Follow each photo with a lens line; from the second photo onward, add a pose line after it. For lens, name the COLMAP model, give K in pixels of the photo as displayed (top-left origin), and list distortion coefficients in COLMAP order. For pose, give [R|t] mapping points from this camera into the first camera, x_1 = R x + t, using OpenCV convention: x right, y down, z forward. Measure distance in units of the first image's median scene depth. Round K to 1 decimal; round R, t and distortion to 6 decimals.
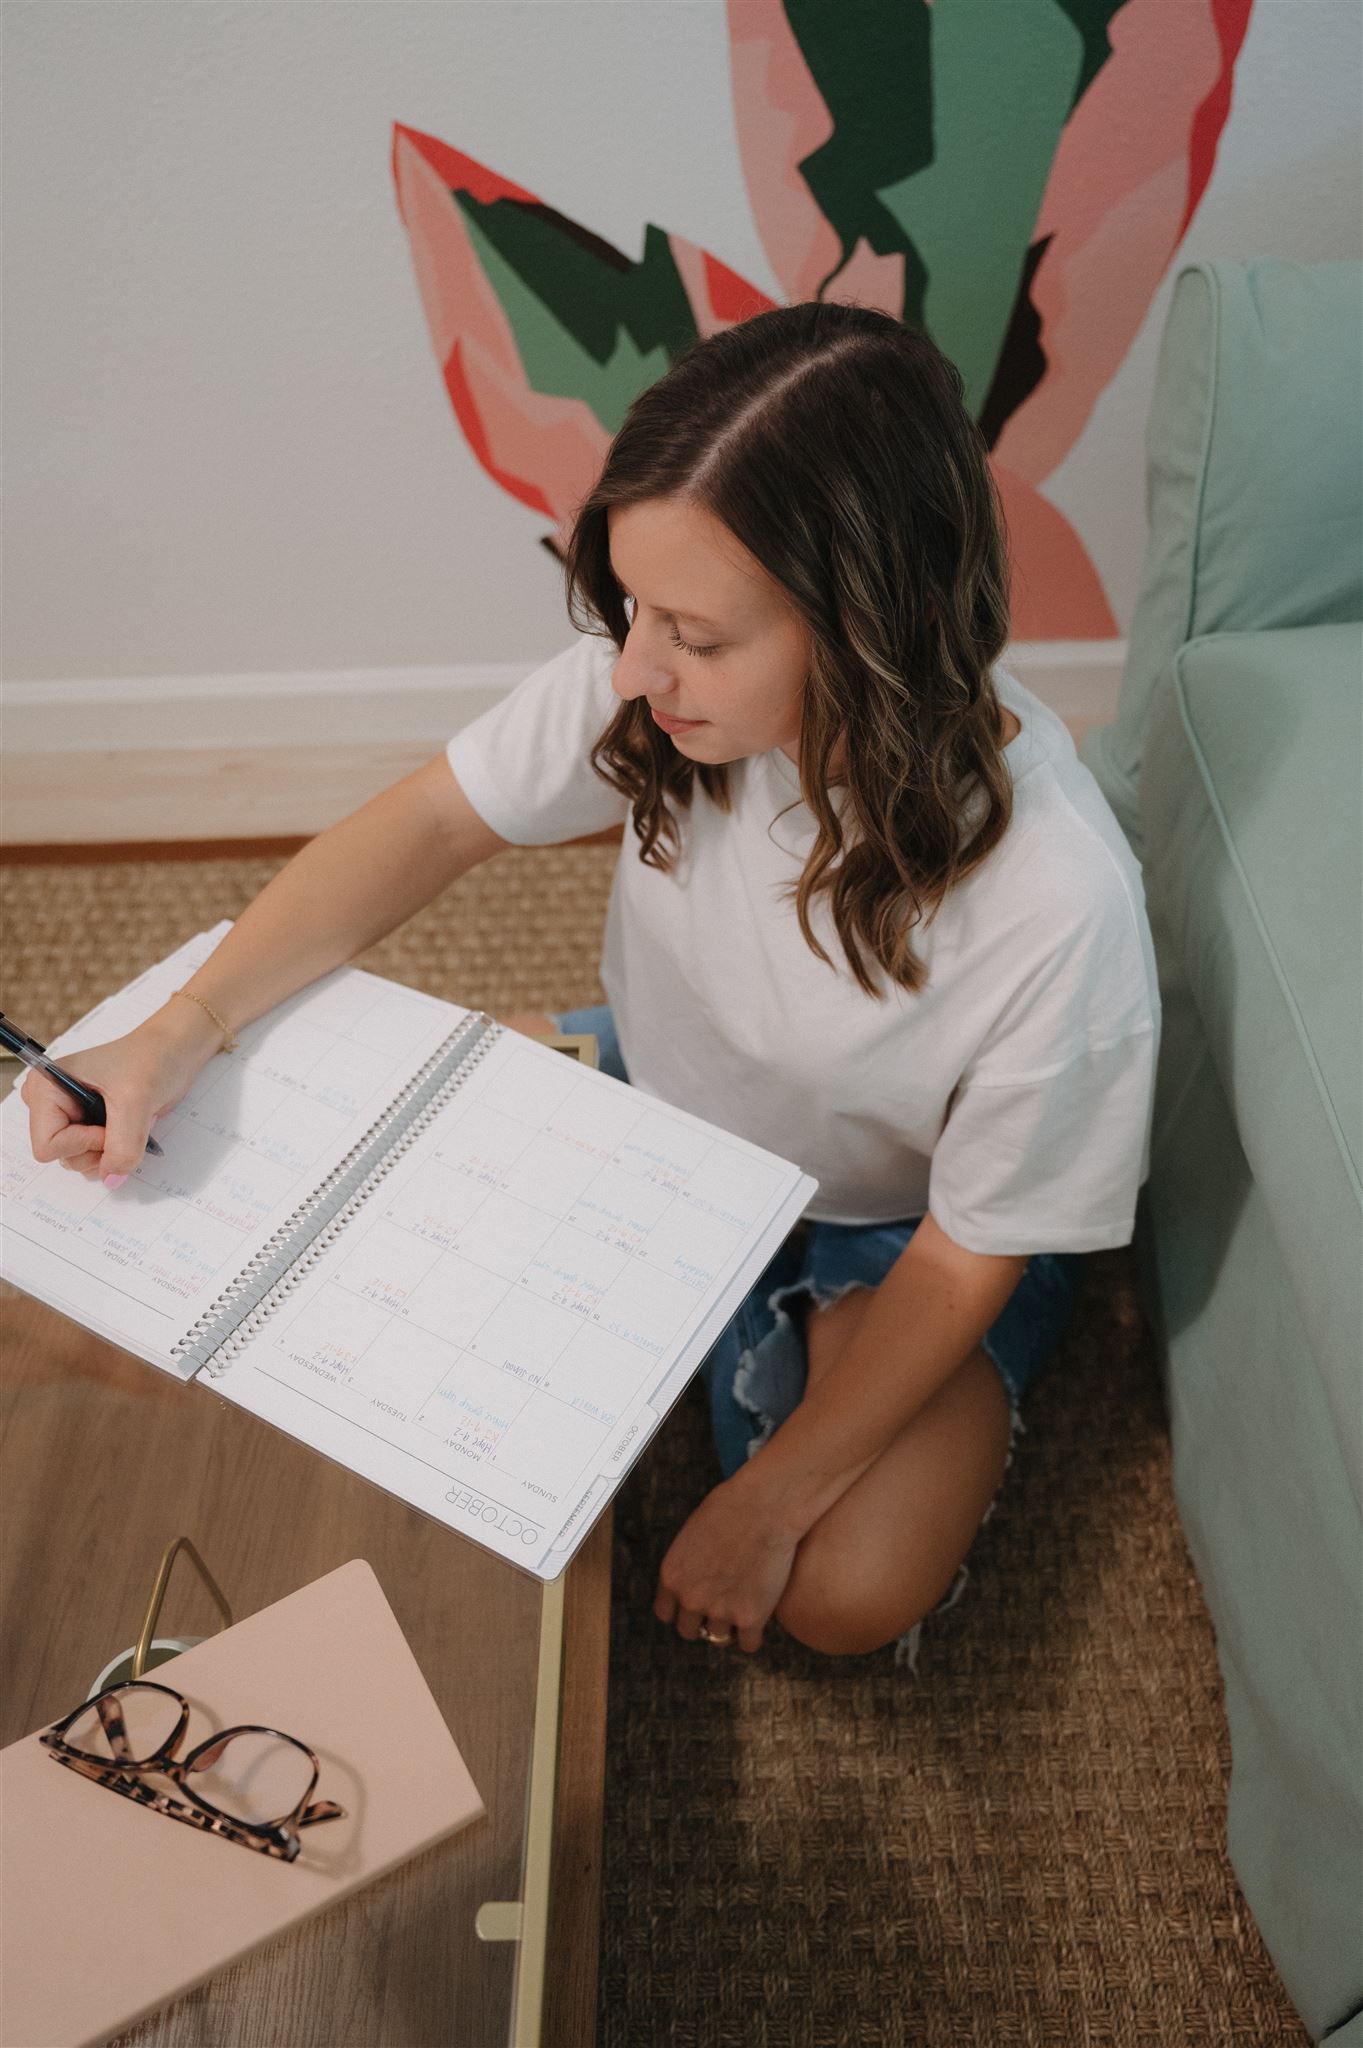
lens RADIAL K [[1622.8, 0, 683.8], [0, 1622.8, 1025.6], [0, 0, 1]] dist [-0.004088, 0.020505]
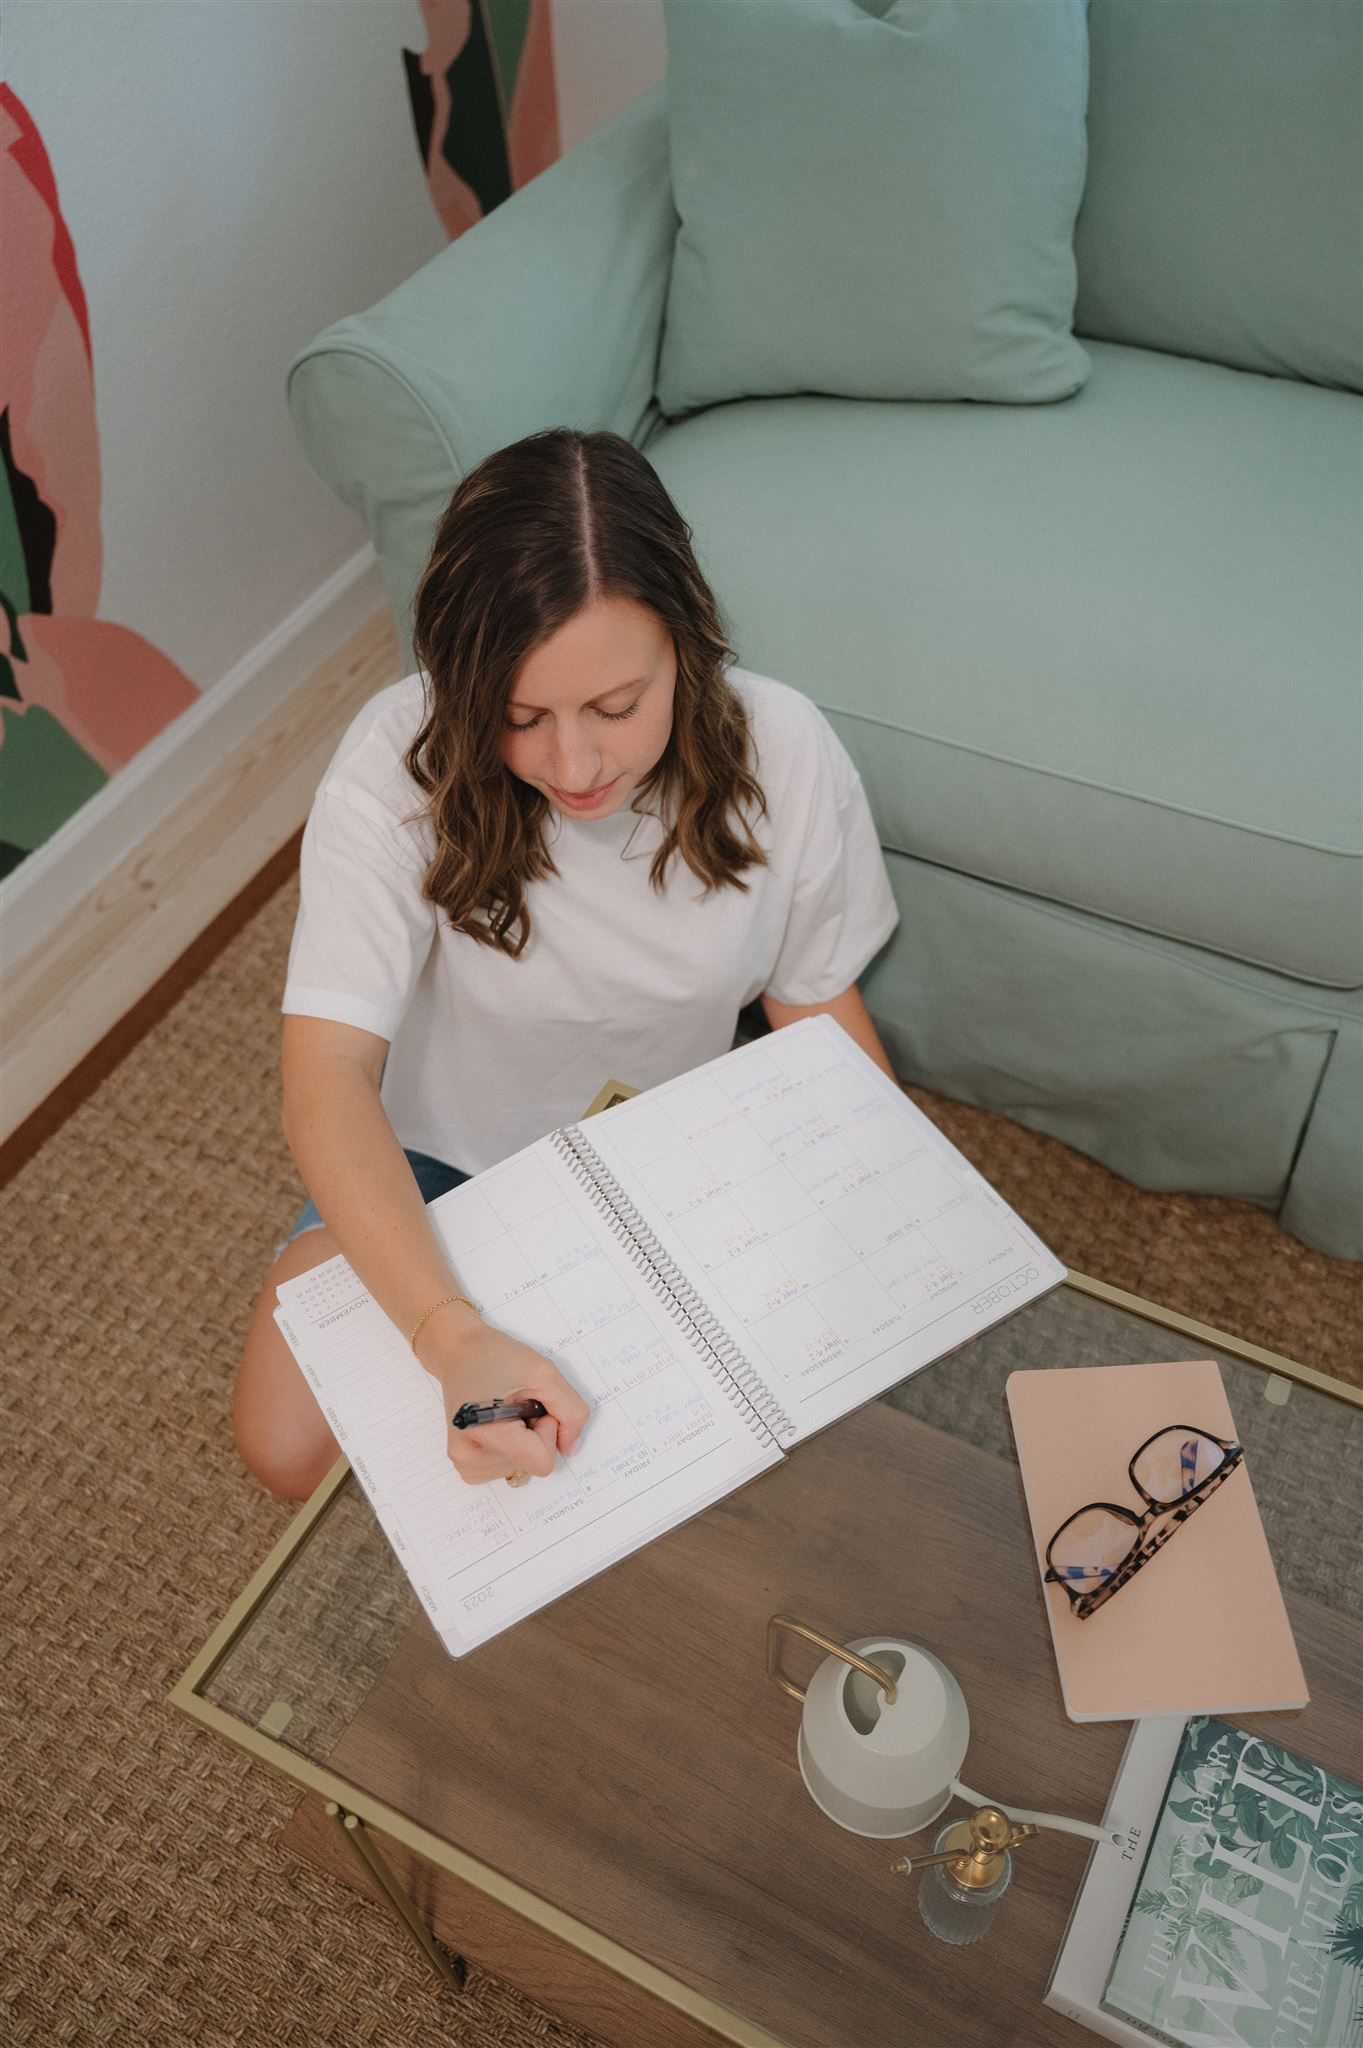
lens RADIAL K [[1622.8, 0, 675.1], [0, 1622.8, 1013.5], [0, 0, 1]] dist [-0.004088, 0.020505]
pose [[0.467132, -0.658458, 0.590102, -0.461607], [0.661307, 0.703189, 0.261147, -0.201432], [-0.586908, 0.268249, 0.763925, 0.042584]]
